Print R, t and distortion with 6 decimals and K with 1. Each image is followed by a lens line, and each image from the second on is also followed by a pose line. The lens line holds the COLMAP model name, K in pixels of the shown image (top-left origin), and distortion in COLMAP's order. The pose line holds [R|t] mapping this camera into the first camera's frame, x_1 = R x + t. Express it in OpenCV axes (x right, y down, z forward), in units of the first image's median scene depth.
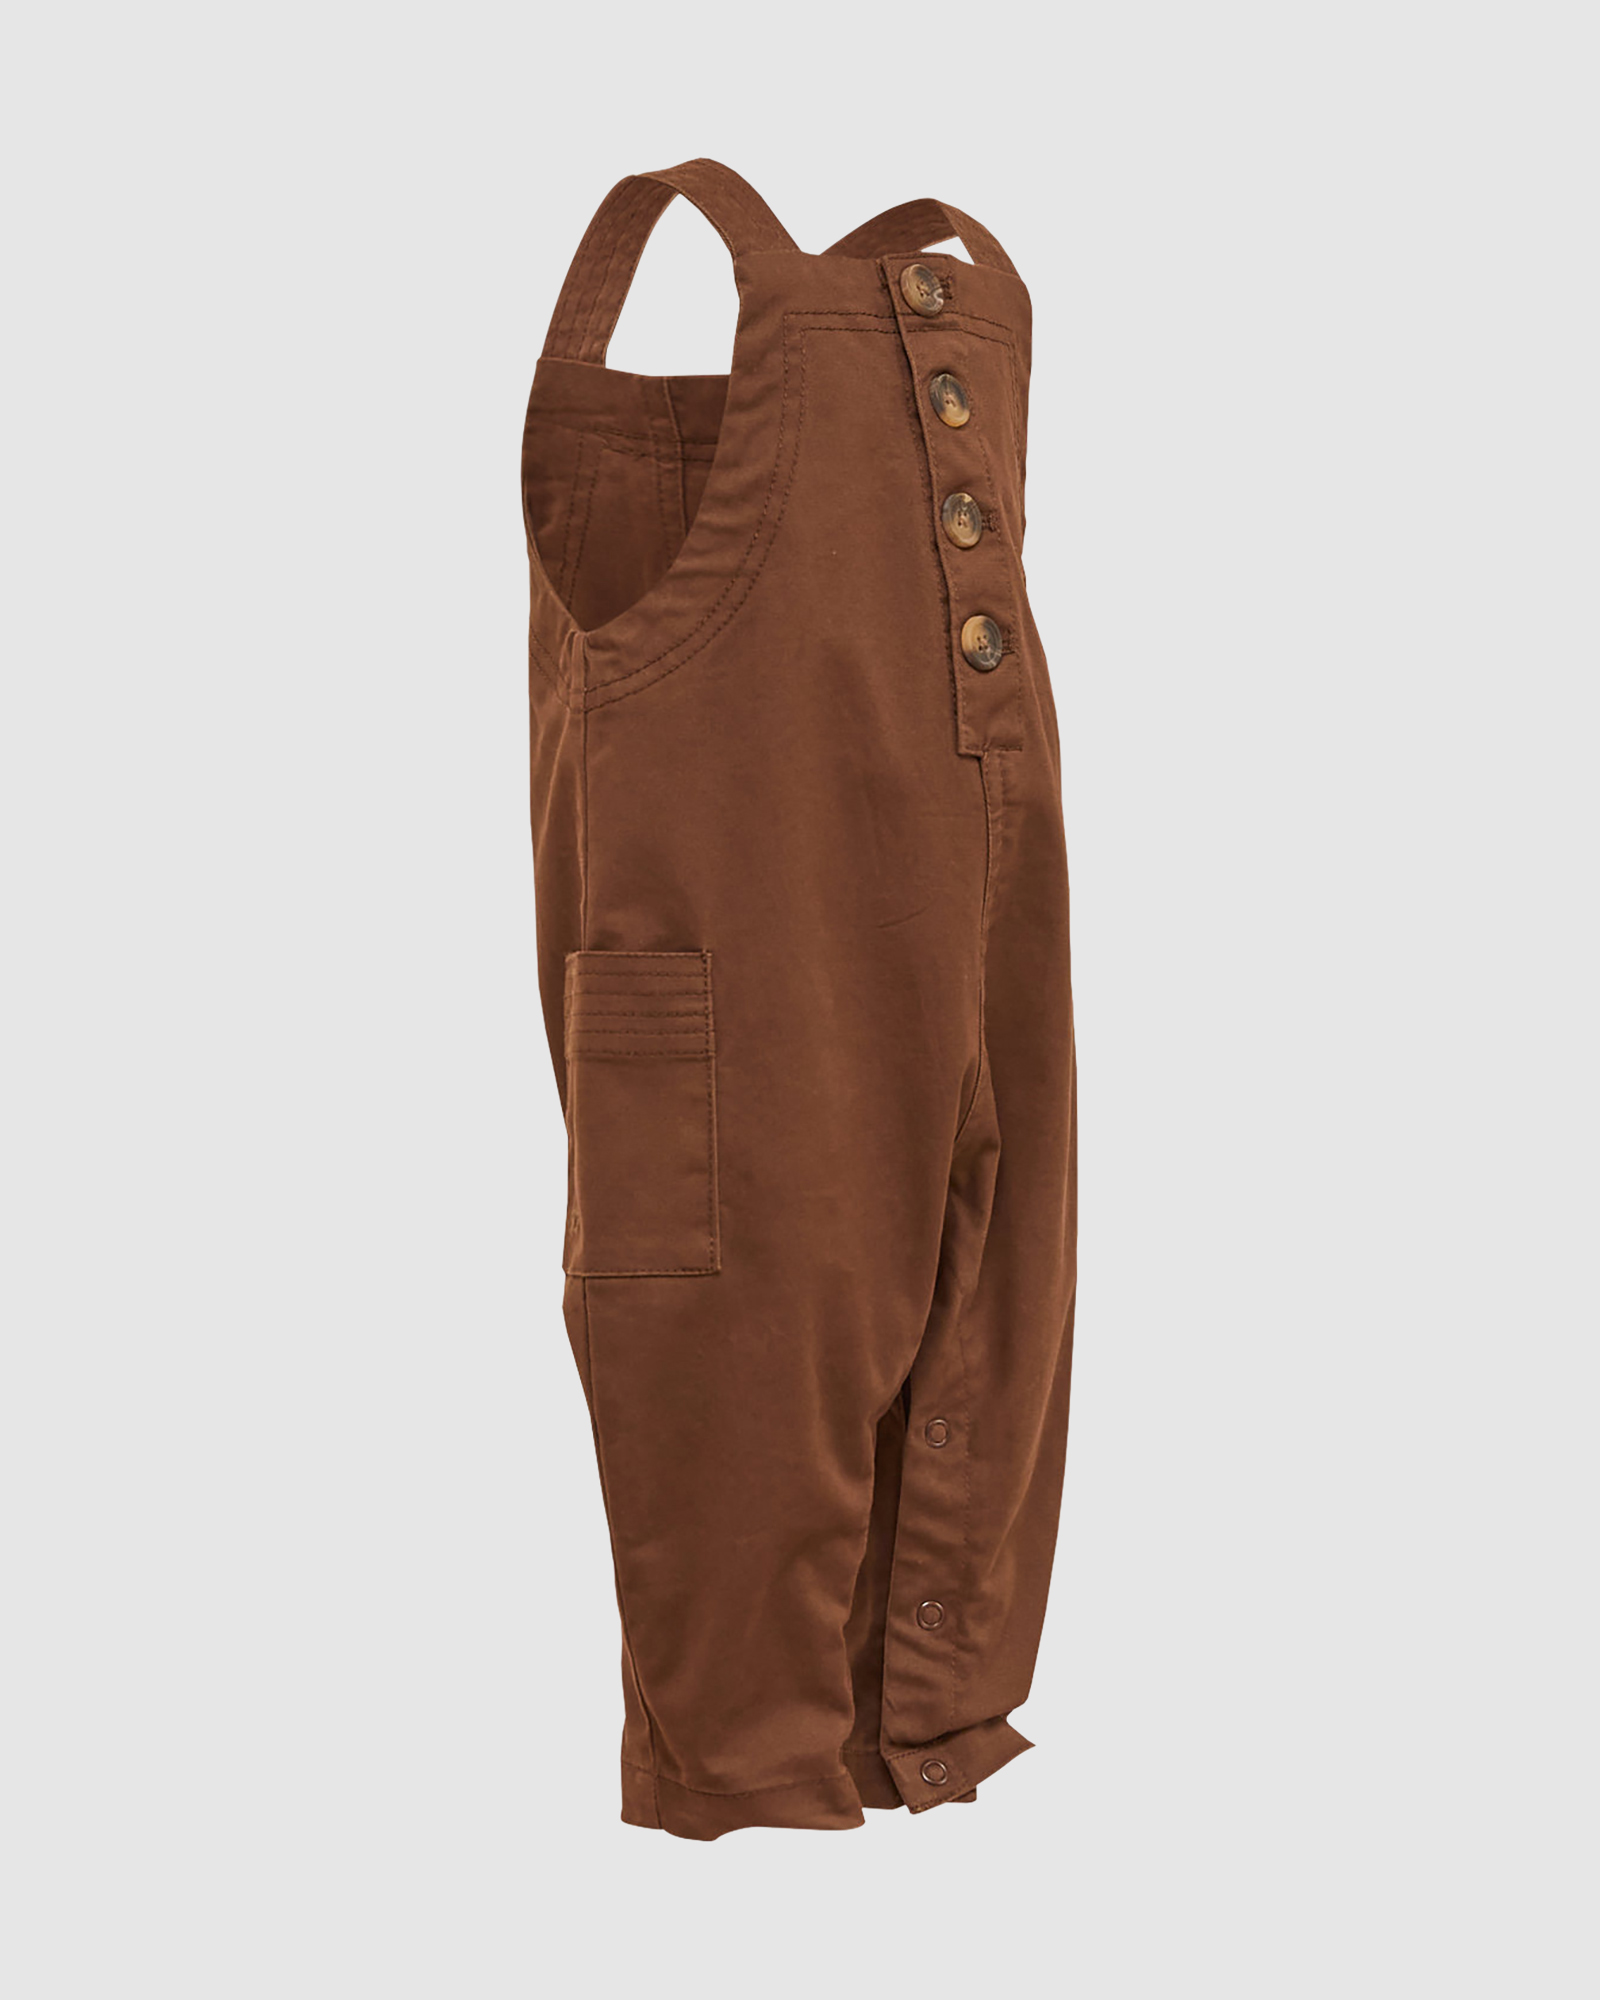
lens RADIAL K [[4026.2, 0, 802.6], [0, 4026.2, 1001.5], [0, 0, 1]] dist [0.691105, 0.000000]
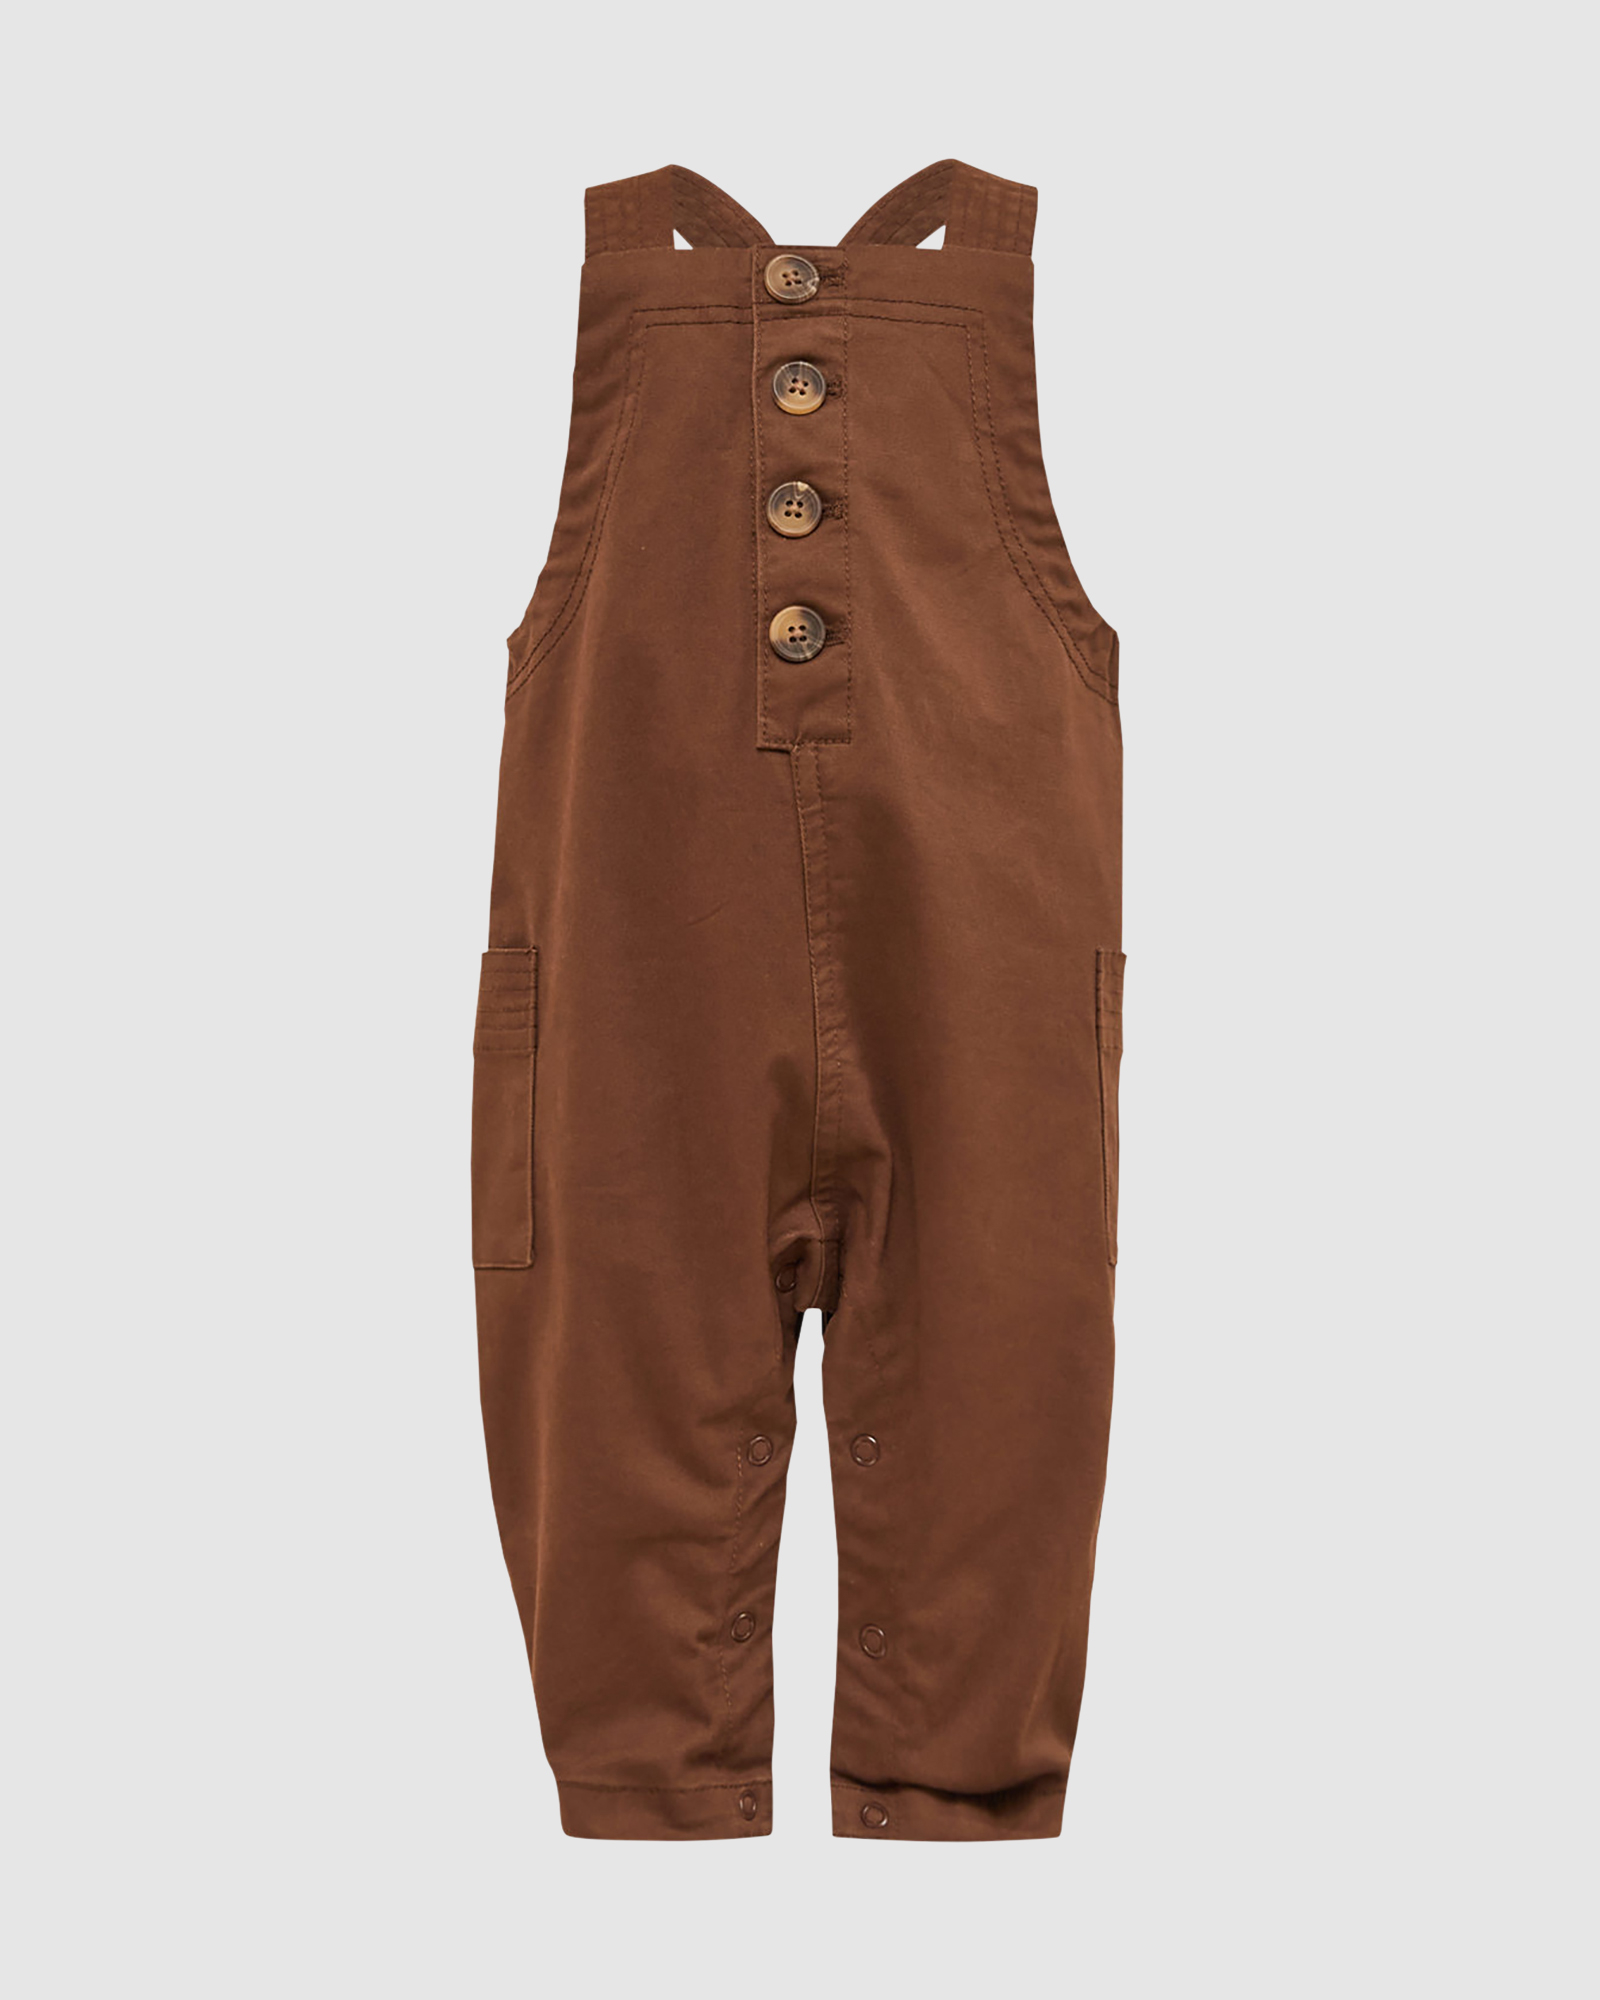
lens RADIAL K [[4026.2, 0, 801.9], [0, 4026.2, 996.3], [0, 0, 1]] dist [0.691105, 0.000000]
pose [[0.859574, 0.008054, -0.510948, 0.543153], [-0.016846, 0.999779, -0.012582, 0.011141], [0.510734, 0.019422, 0.859520, 0.163378]]
